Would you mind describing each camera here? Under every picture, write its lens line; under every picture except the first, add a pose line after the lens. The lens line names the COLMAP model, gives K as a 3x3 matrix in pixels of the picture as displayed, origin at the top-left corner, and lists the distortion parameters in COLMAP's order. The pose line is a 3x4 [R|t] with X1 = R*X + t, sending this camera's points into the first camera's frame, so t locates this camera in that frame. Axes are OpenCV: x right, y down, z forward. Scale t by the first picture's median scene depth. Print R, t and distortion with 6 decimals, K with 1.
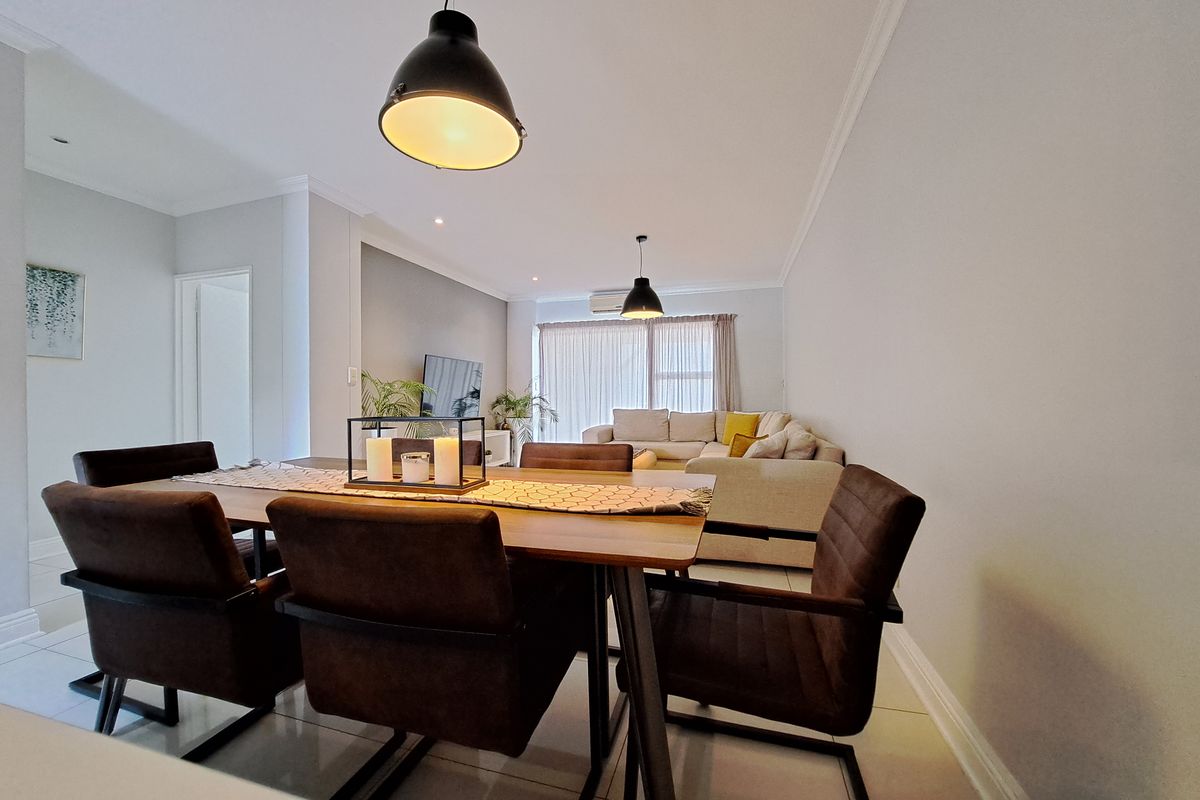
lens RADIAL K [[474.9, 0, 601.1], [0, 474.9, 400.3], [0, 0, 1]] dist [-0.018619, 0.002281]
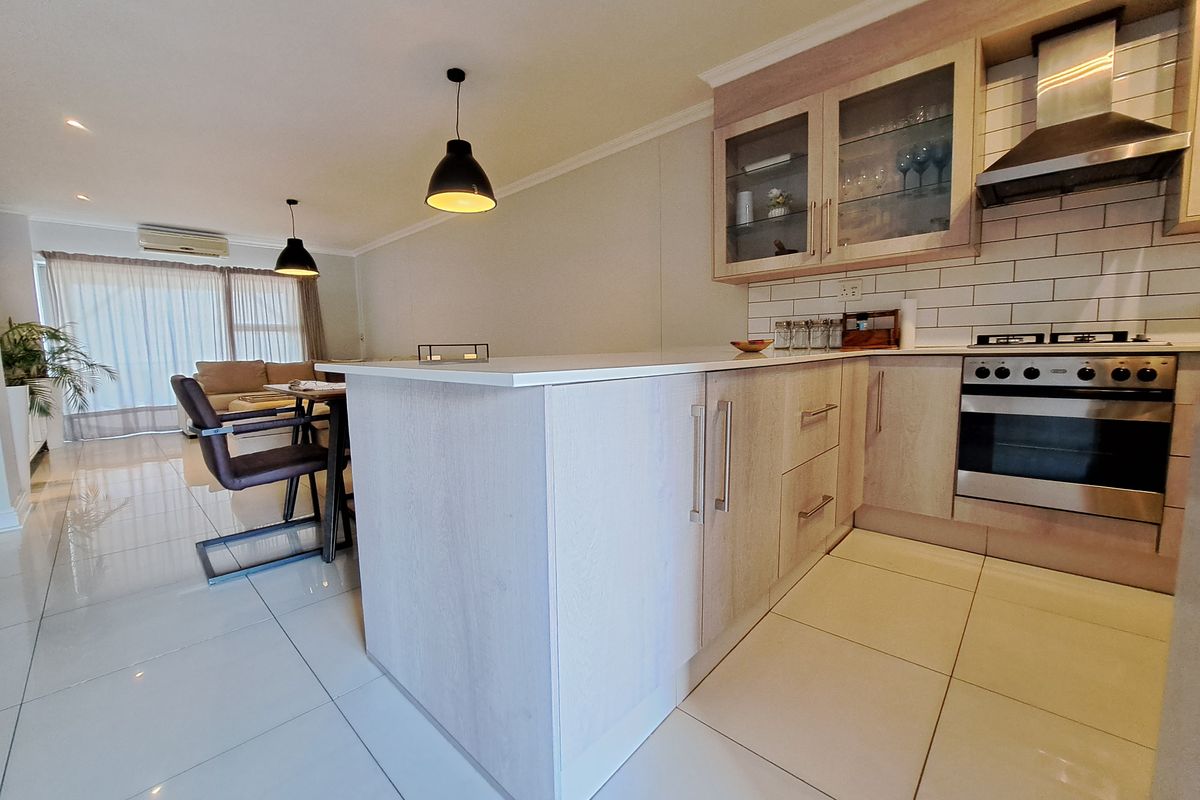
lens RADIAL K [[474.9, 0, 591.2], [0, 474.9, 397.8], [0, 0, 1]] dist [-0.018619, 0.002281]
pose [[0.481214, -0.093881, 0.871561, -0.397268], [0.022279, 0.995237, 0.094902, 0.018147], [-0.876320, -0.026251, 0.481014, -0.109528]]
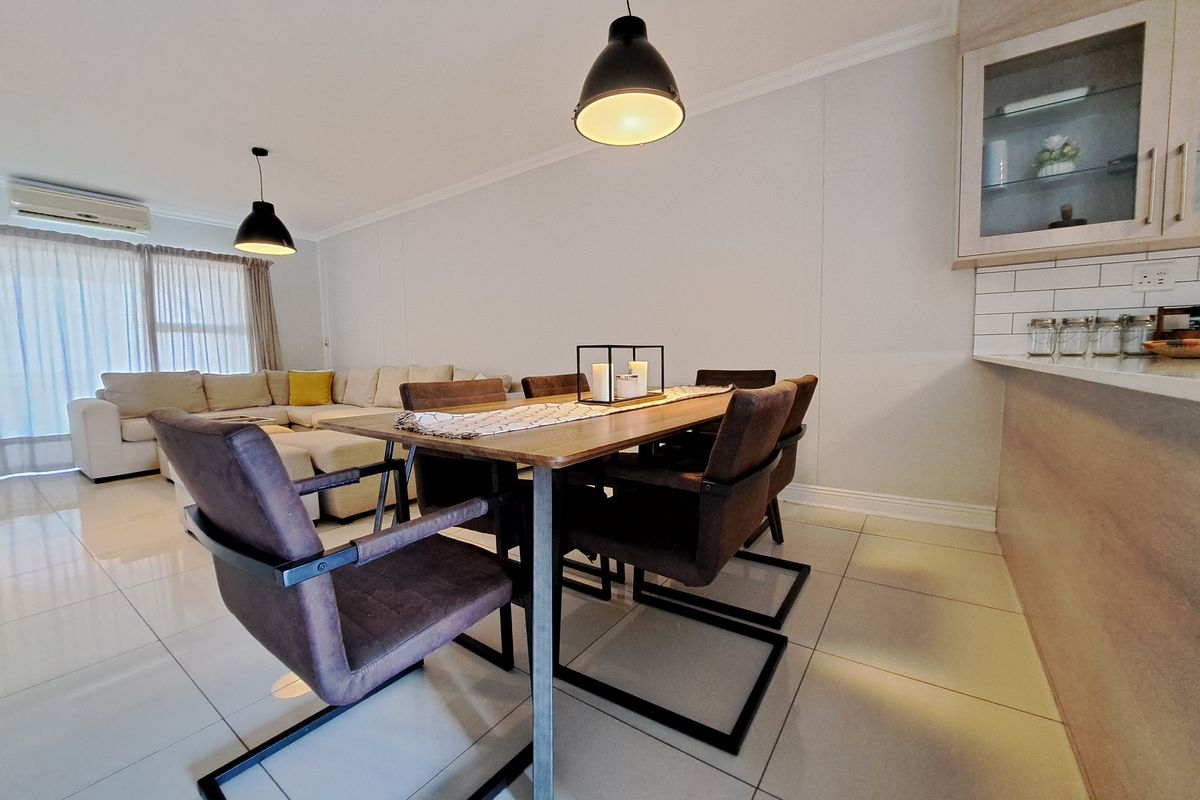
lens RADIAL K [[474.9, 0, 599.9], [0, 474.9, 398.3], [0, 0, 1]] dist [-0.018619, 0.002281]
pose [[0.347535, -0.081961, 0.934078, -0.335321], [0.020945, 0.996602, 0.079654, 0.015955], [-0.937433, -0.008118, 0.348071, 0.120283]]
